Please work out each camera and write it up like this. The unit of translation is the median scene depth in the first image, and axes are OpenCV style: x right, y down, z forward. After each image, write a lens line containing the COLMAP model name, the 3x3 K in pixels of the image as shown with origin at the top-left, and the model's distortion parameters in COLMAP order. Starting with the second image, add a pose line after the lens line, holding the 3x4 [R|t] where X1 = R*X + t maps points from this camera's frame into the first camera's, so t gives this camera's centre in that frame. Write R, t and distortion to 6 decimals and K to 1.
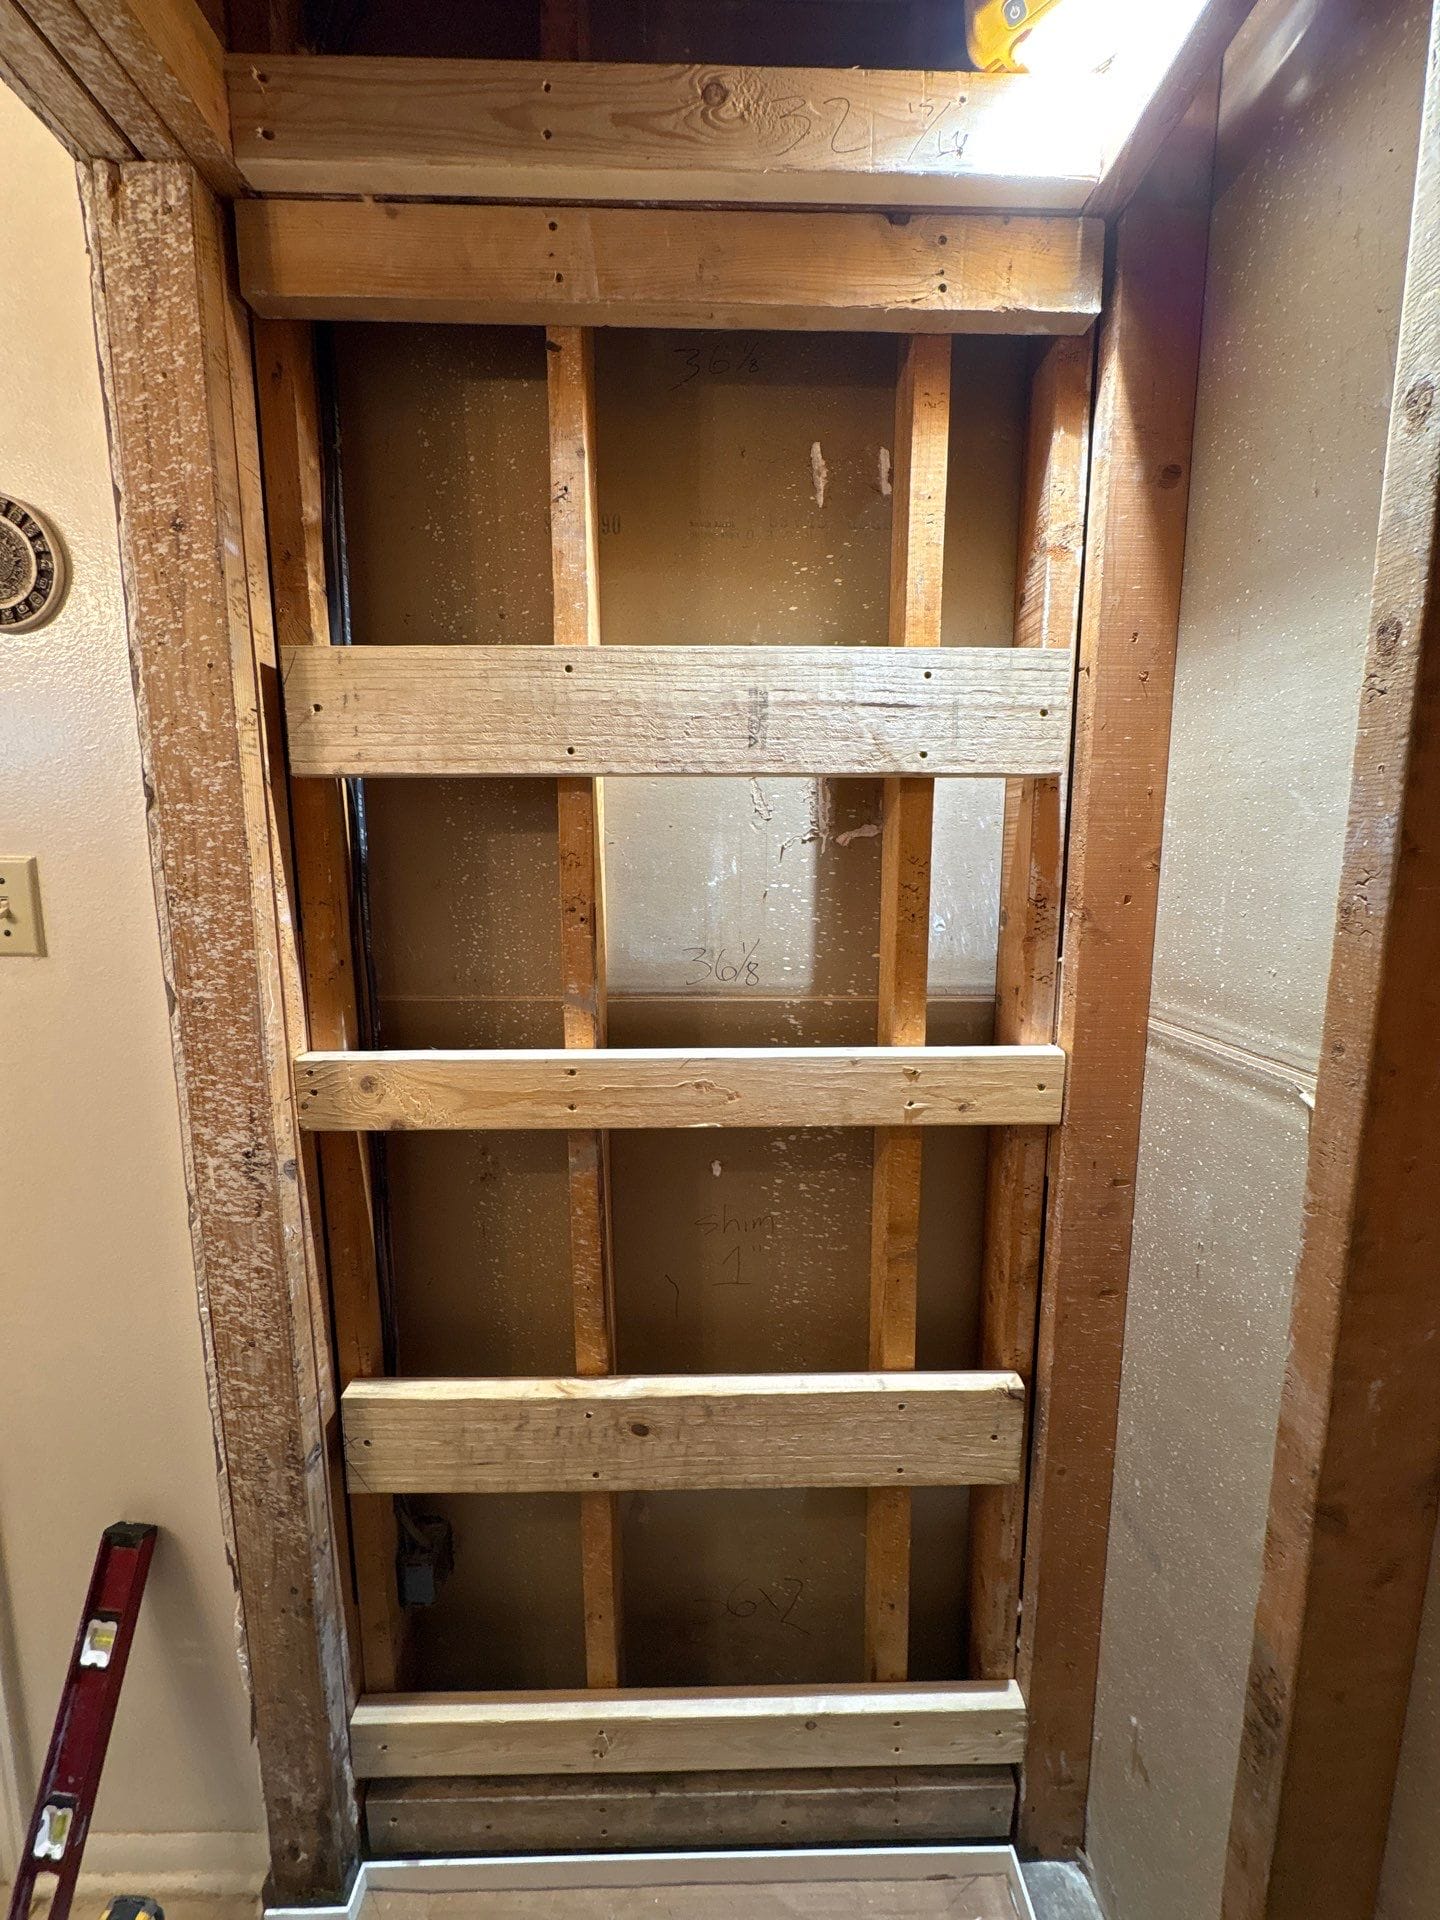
lens RADIAL K [[760.3, 0, 725.1], [0, 760.3, 961.7], [0, 0, 1]] dist [-0.000450, -0.000354]
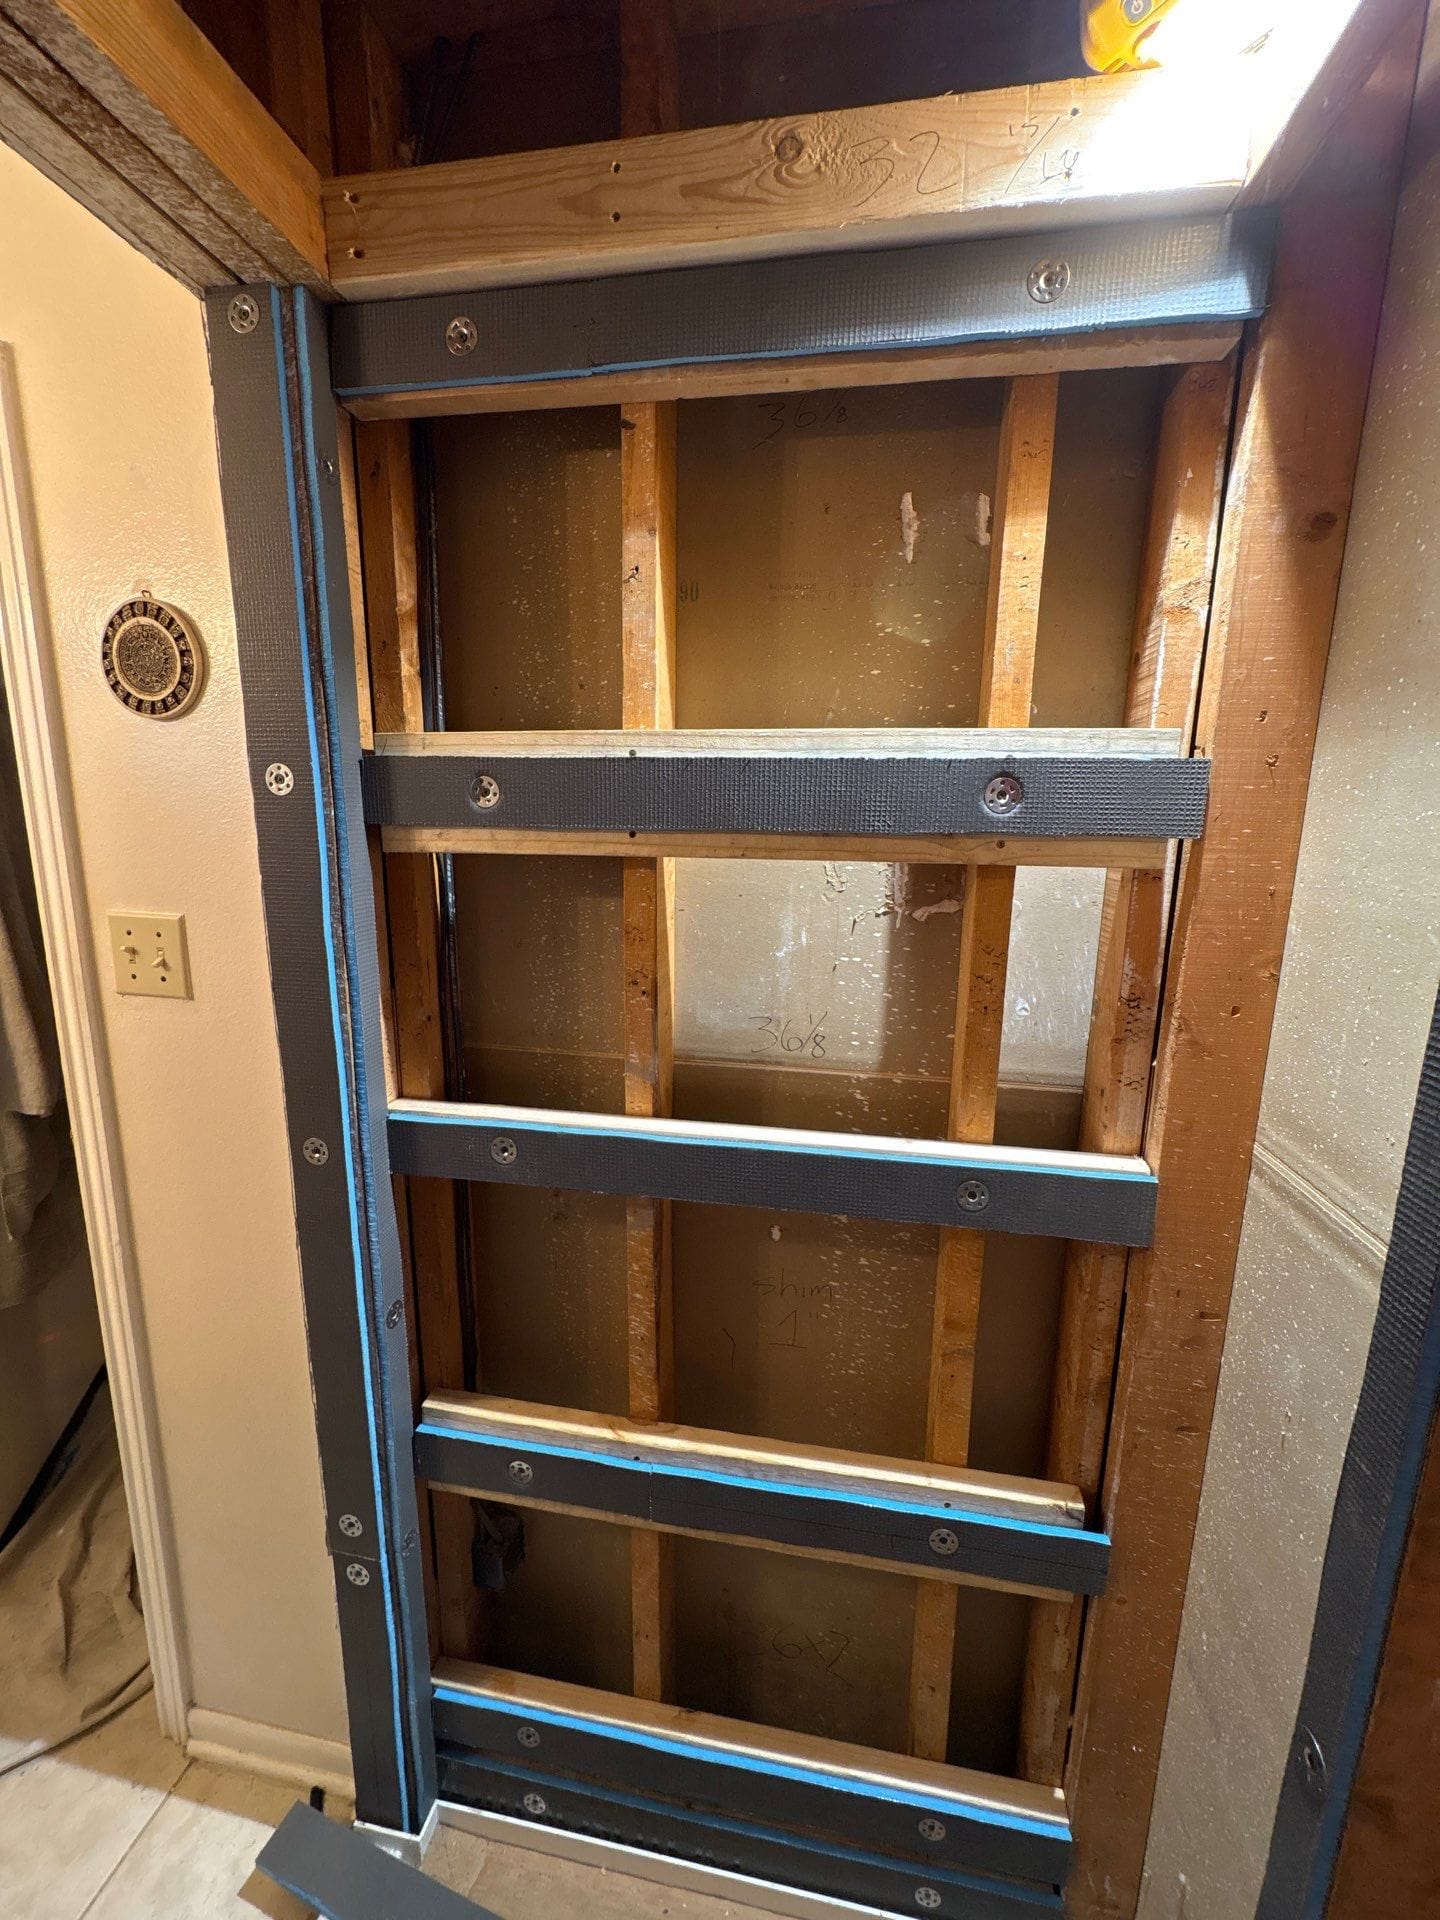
lens RADIAL K [[760.3, 0, 730.1], [0, 760.3, 956.0], [0, 0, 1]] dist [-0.000450, -0.000354]
pose [[0.981357, 0.051108, -0.185276, 0.113884], [-0.042489, 0.997835, 0.050199, -0.165257], [0.187440, -0.041391, 0.981404, 0.027524]]
